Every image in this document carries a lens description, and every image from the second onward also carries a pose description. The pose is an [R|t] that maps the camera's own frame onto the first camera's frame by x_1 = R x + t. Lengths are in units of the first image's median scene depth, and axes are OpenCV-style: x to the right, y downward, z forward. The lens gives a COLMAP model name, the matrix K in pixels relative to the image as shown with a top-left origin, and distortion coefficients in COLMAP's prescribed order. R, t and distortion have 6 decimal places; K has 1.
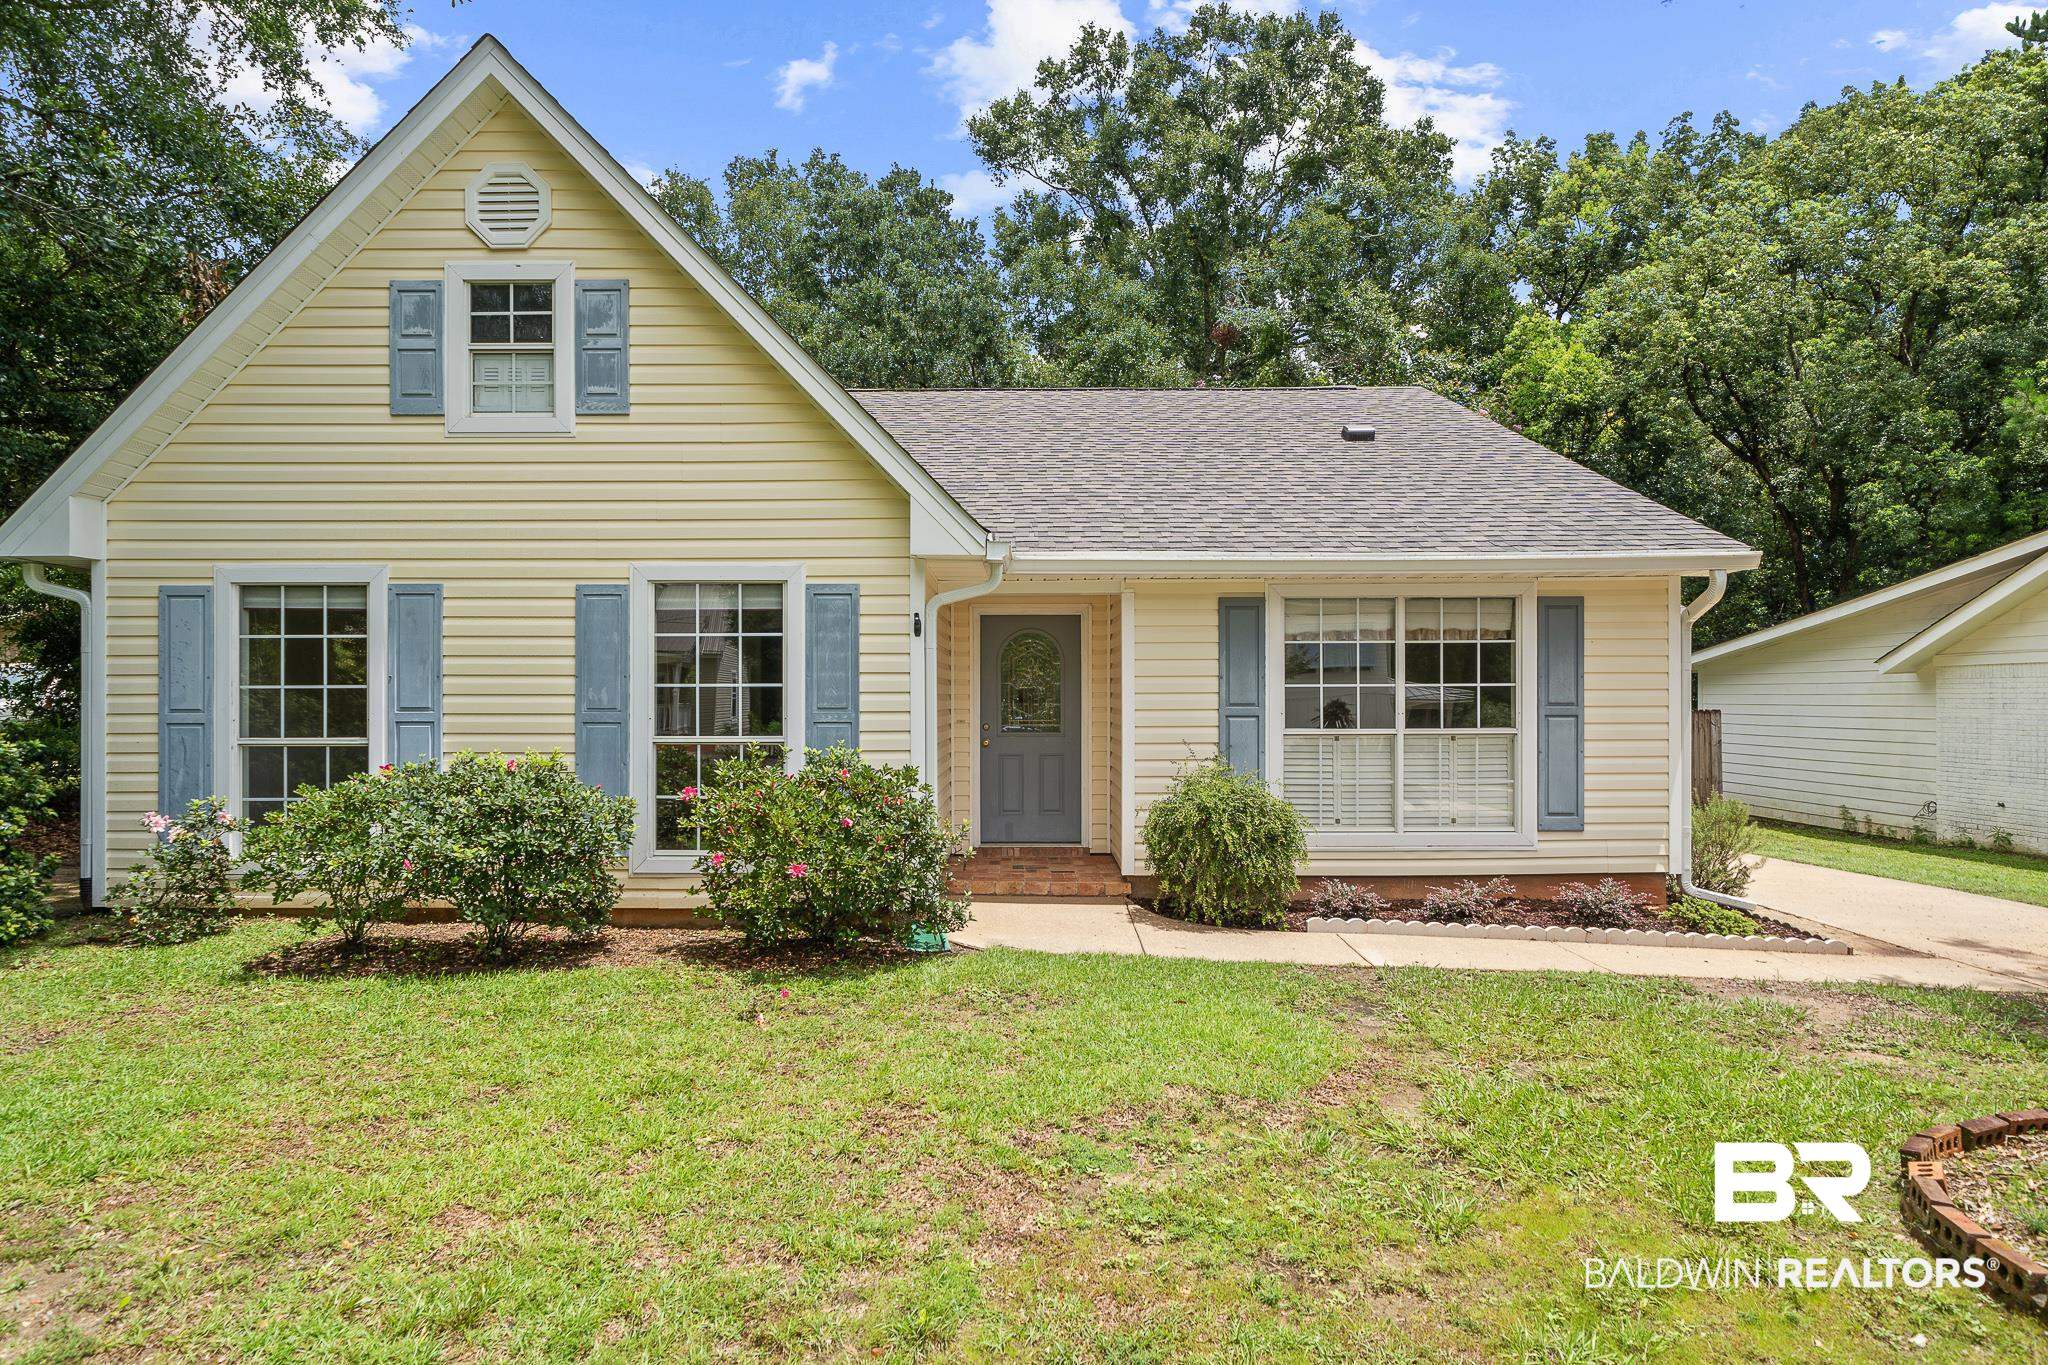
lens RADIAL K [[1208.7, 0, 1018.0], [0, 1208.7, 685.9], [0, 0, 1]] dist [-0.000628, 0.002498]
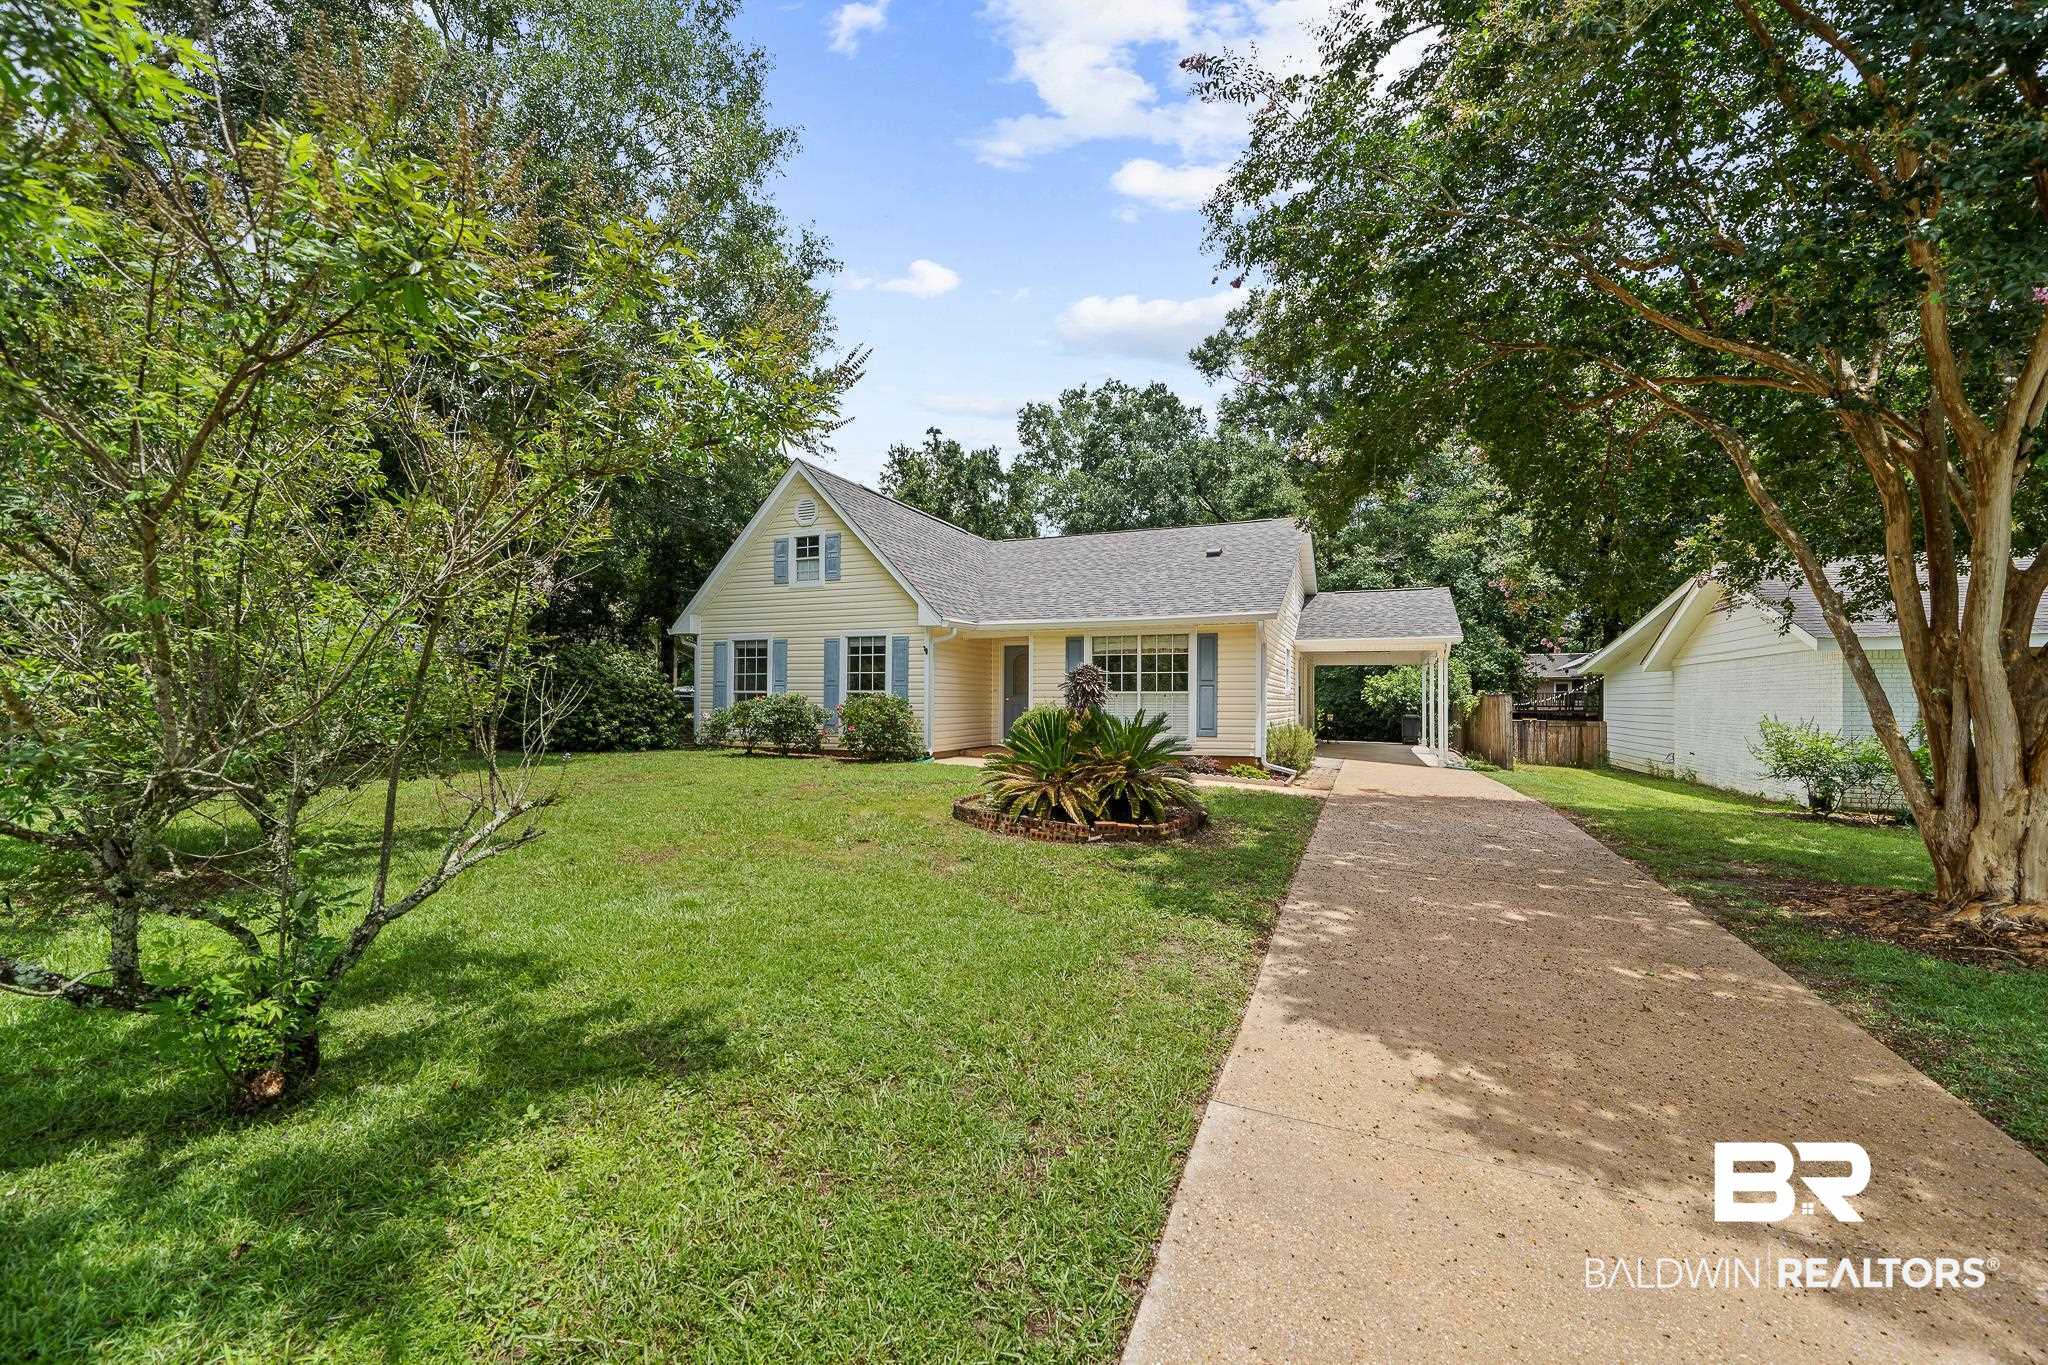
lens RADIAL K [[818.1, 0, 1021.0], [0, 818.1, 685.2], [0, 0, 1]] dist [-0.001765, -0.000508]
pose [[0.921977, -0.000297, -0.387245, 0.766936], [-0.003693, 0.999947, -0.009559, 0.042341], [0.387228, 0.010243, 0.921927, -0.584294]]
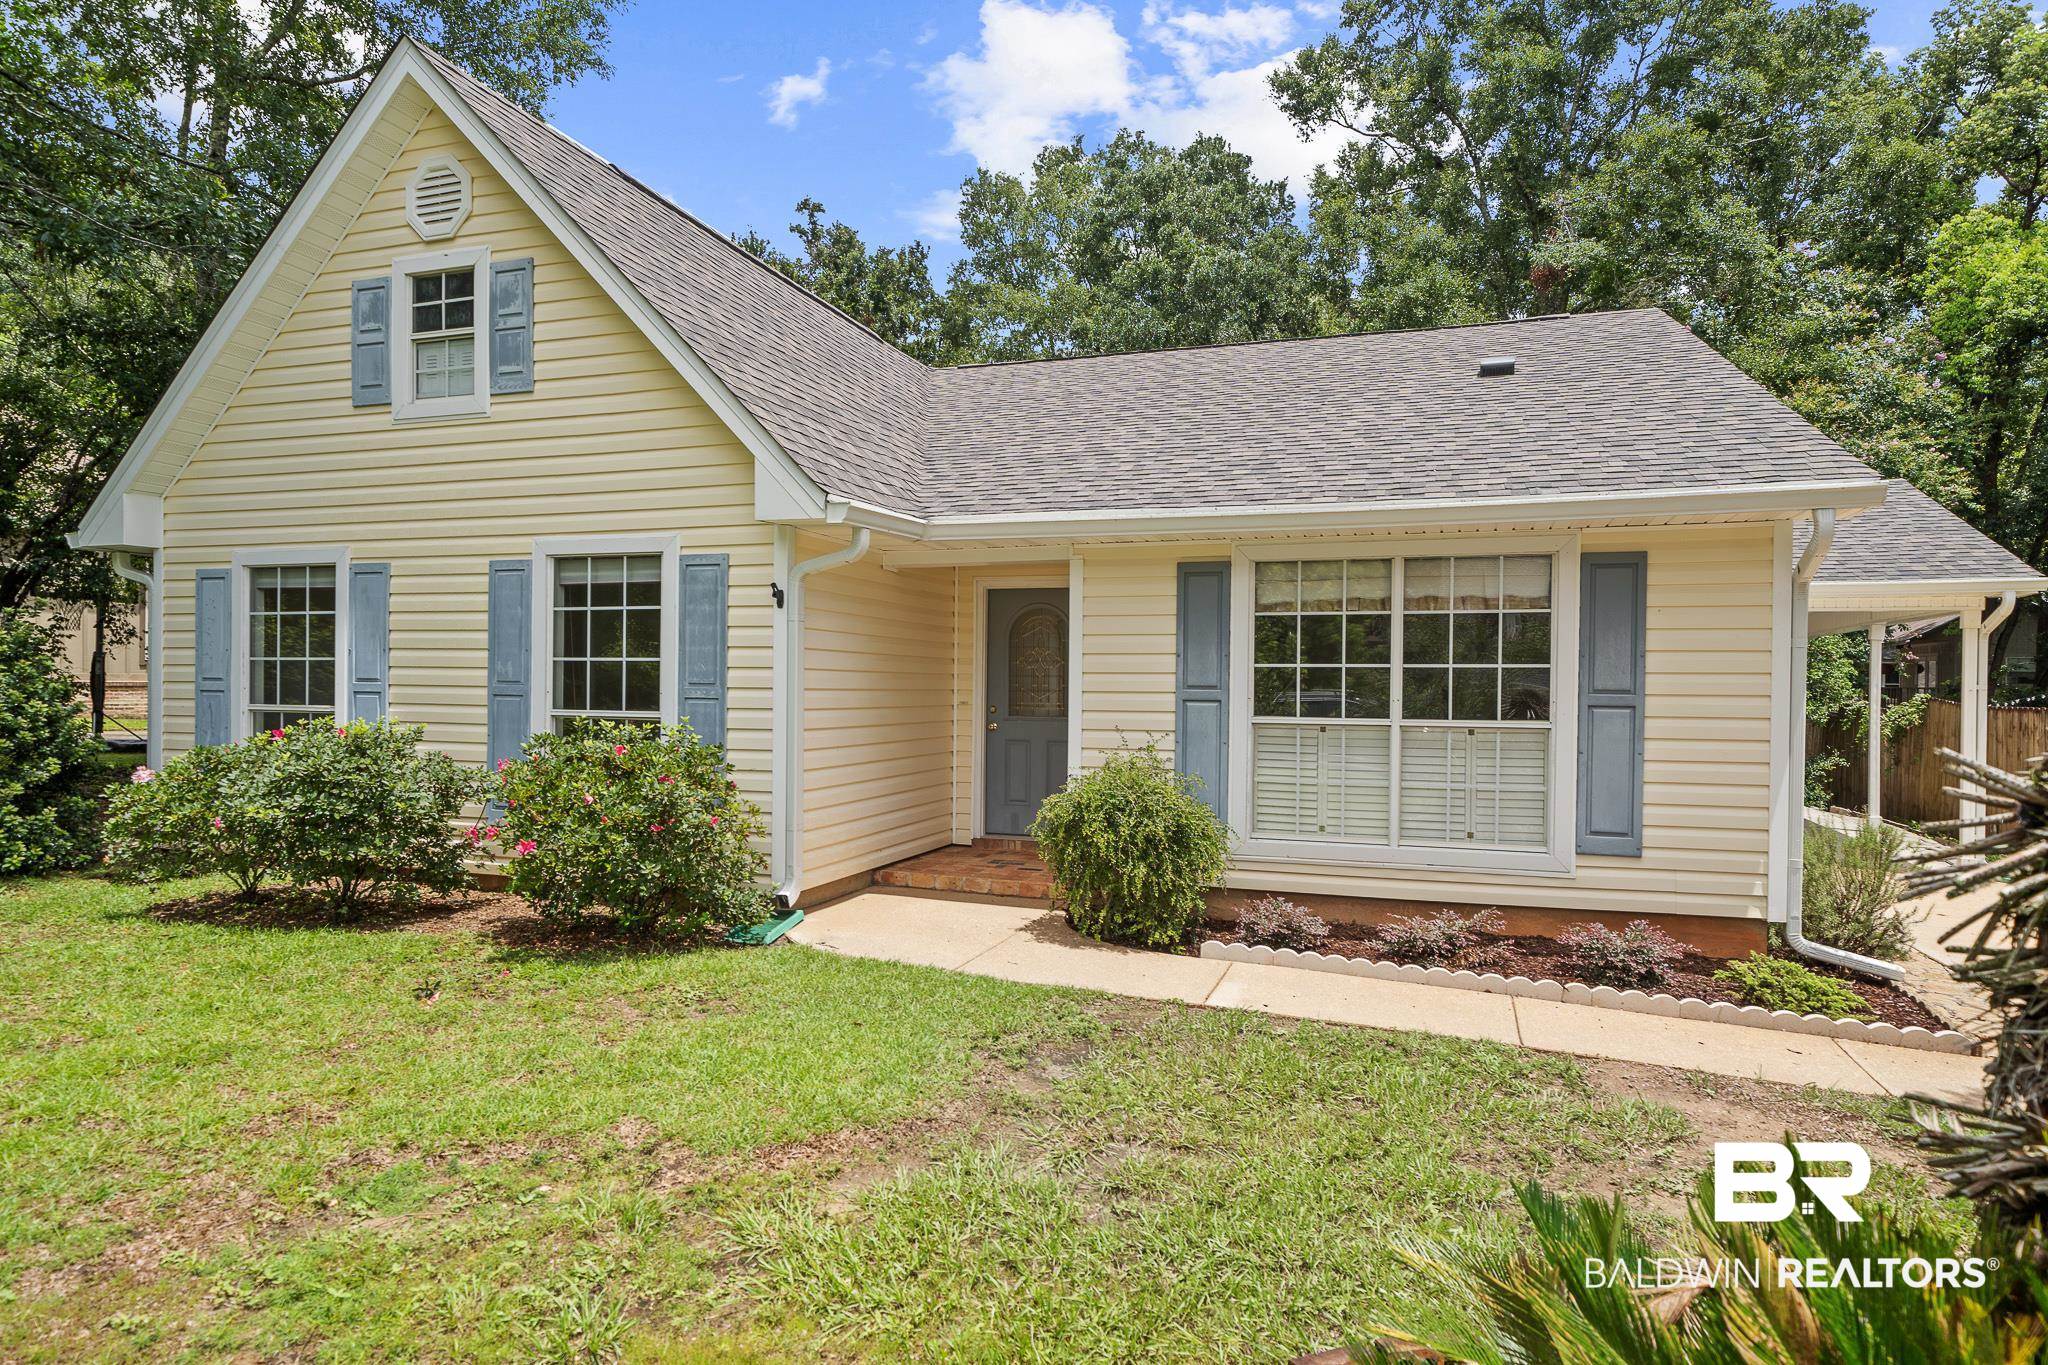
lens RADIAL K [[1208.7, 0, 1024.9], [0, 1208.7, 686.9], [0, 0, 1]] dist [-0.000628, 0.002498]
pose [[0.946524, 0.012308, -0.322400, 0.365063], [-0.009084, 0.999893, 0.011500, 0.007163], [0.322507, -0.007957, 0.946534, 0.157285]]
